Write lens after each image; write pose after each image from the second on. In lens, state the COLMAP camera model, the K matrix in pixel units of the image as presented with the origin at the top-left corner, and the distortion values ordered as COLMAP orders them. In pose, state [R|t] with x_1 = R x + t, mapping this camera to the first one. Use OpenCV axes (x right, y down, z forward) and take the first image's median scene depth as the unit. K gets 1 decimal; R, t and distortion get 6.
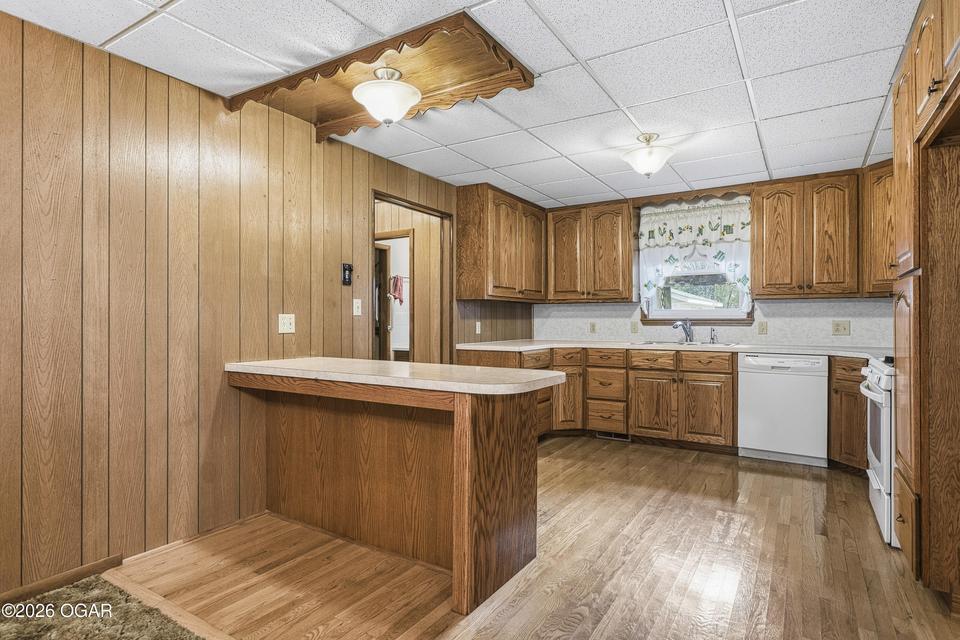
lens RADIAL K [[513.7, 0, 474.7], [0, 513.7, 319.6], [0, 0, 1]] dist [0.001847, 0.000148]
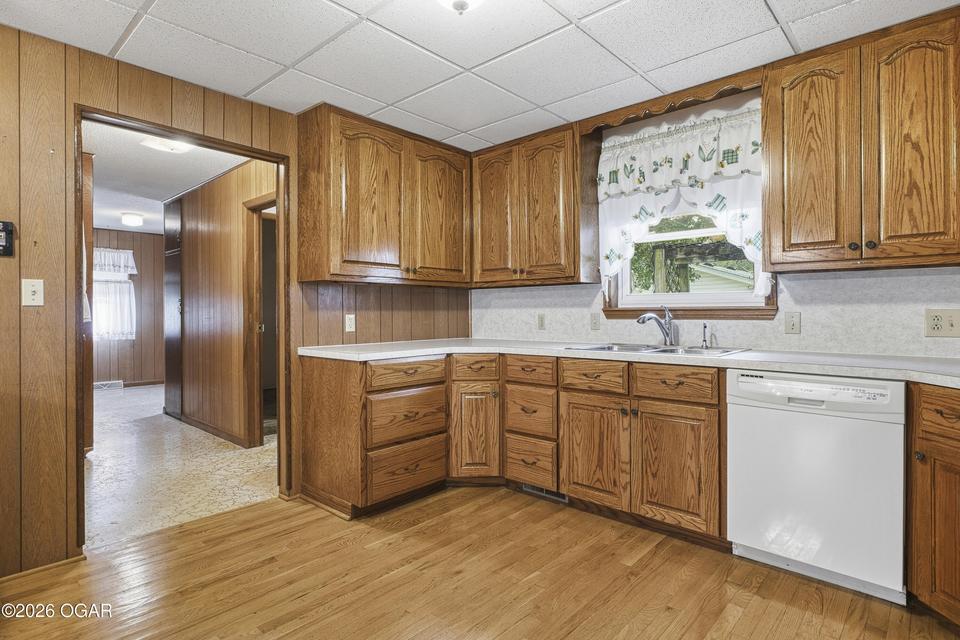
lens RADIAL K [[500.9, 0, 474.9], [0, 500.9, 312.3], [0, 0, 1]] dist [-0.001658, 0.000101]
pose [[0.984553, -0.005163, -0.175009, 0.311440], [0.005488, 0.999984, 0.001375, 0.001645], [0.174999, -0.002315, 0.984566, 0.390011]]
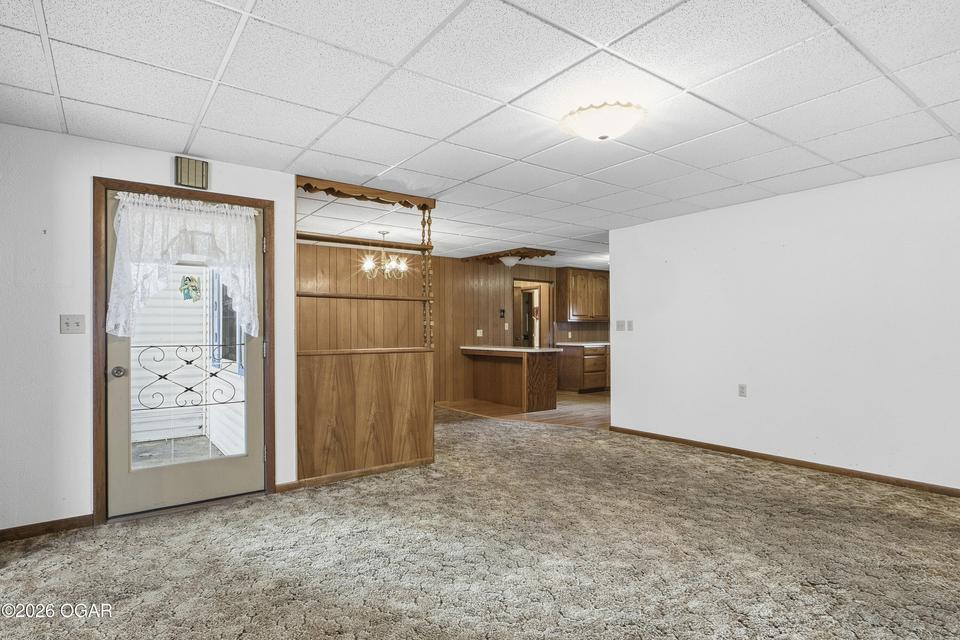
lens RADIAL K [[507.1, 0, 477.2], [0, 507.1, 328.4], [0, 0, 1]] dist [-0.004849, -0.000418]
pose [[0.933609, -0.006037, -0.358242, 0.406252], [0.005431, 0.999982, -0.002698, -0.007155], [0.358251, 0.000573, 0.933625, -1.053383]]
